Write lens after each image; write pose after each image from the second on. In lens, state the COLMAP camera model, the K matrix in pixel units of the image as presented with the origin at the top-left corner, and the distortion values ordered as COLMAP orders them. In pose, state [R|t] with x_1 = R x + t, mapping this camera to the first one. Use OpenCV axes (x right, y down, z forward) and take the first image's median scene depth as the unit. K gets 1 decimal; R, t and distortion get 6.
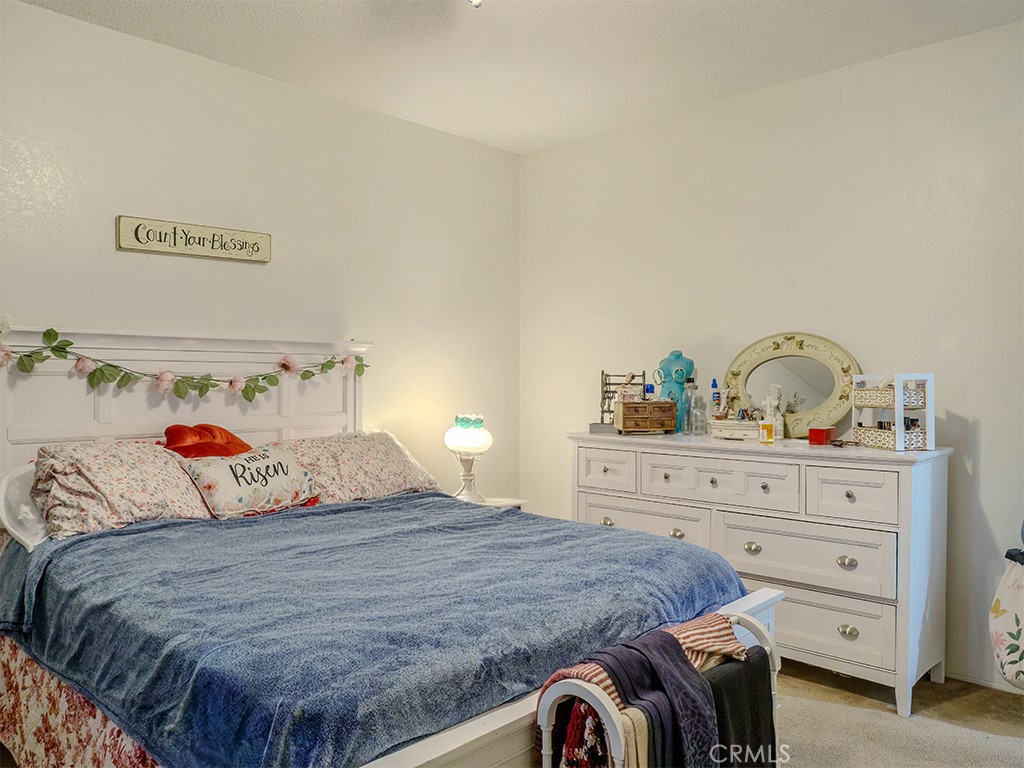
lens RADIAL K [[777.3, 0, 512.0], [0, 777.3, 384.0], [0, 0, 1]] dist [0.099233, -0.151434]
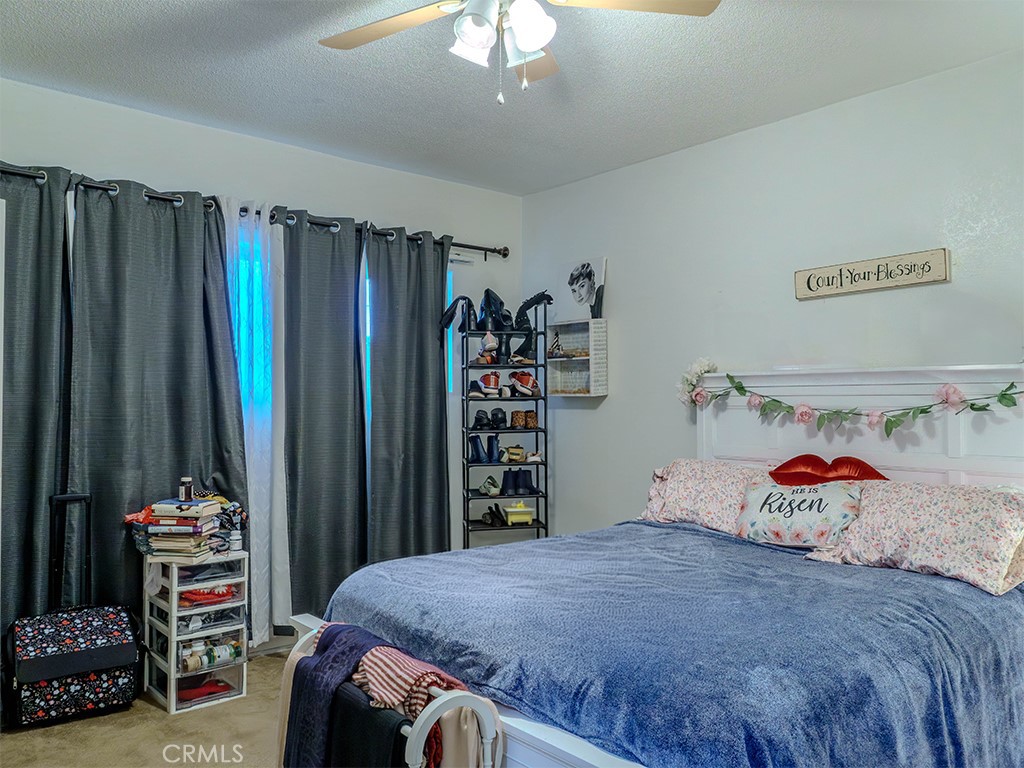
lens RADIAL K [[777.3, 0, 512.0], [0, 777.3, 384.0], [0, 0, 1]] dist [0.099233, -0.151434]
pose [[-0.080628, -0.024227, -0.996450, 0.664130], [-0.004100, 0.999704, -0.023975, -0.016961], [0.996736, 0.002152, -0.080703, 0.647046]]
